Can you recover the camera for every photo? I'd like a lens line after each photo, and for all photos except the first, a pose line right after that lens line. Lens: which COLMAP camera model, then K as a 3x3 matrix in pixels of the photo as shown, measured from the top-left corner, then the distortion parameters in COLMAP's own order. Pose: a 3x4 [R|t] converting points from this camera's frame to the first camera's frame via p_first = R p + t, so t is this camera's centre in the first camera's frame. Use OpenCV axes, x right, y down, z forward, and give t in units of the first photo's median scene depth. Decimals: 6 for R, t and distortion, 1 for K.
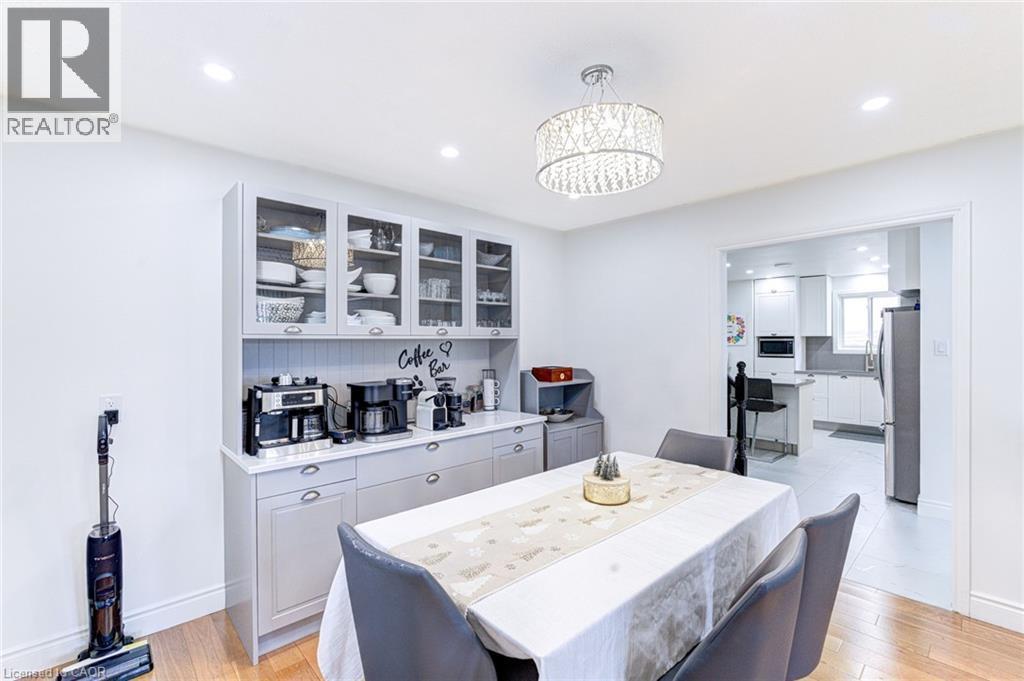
lens RADIAL K [[456.9, 0, 512.0], [0, 456.9, 340.5], [0, 0, 1]] dist [0.000643, 0.000107]
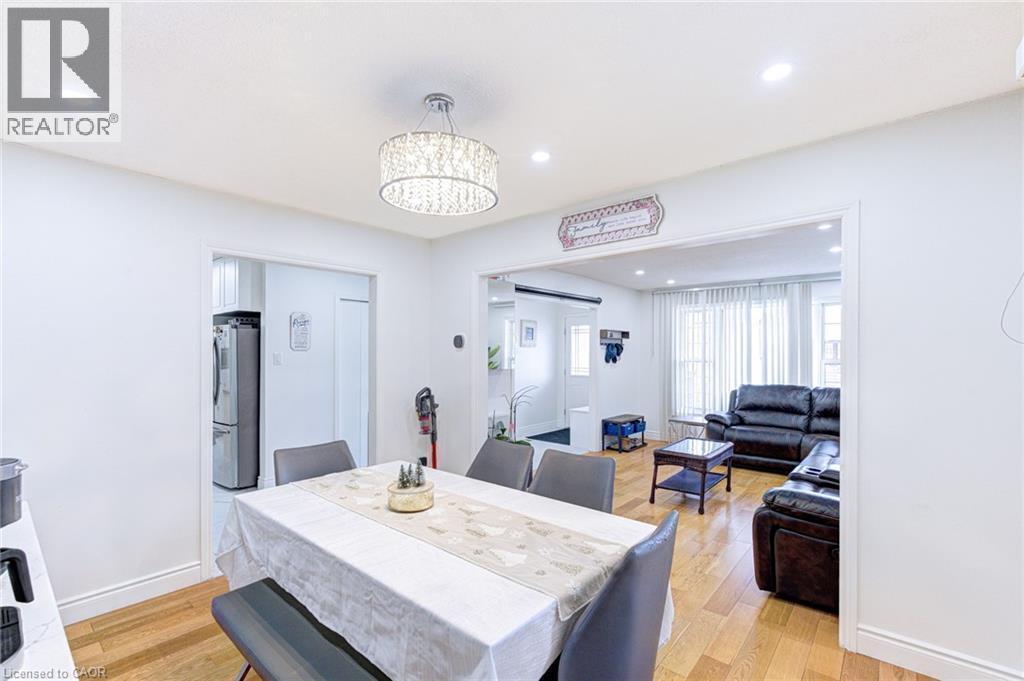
lens RADIAL K [[439.3, 0, 518.7], [0, 439.3, 345.5], [0, 0, 1]] dist [0.000876, 0.000084]
pose [[-0.109214, 0.023417, 0.993742, -1.014609], [-0.002460, 0.999713, -0.023828, 0.009636], [-0.994015, -0.005046, -0.109125, 1.090736]]
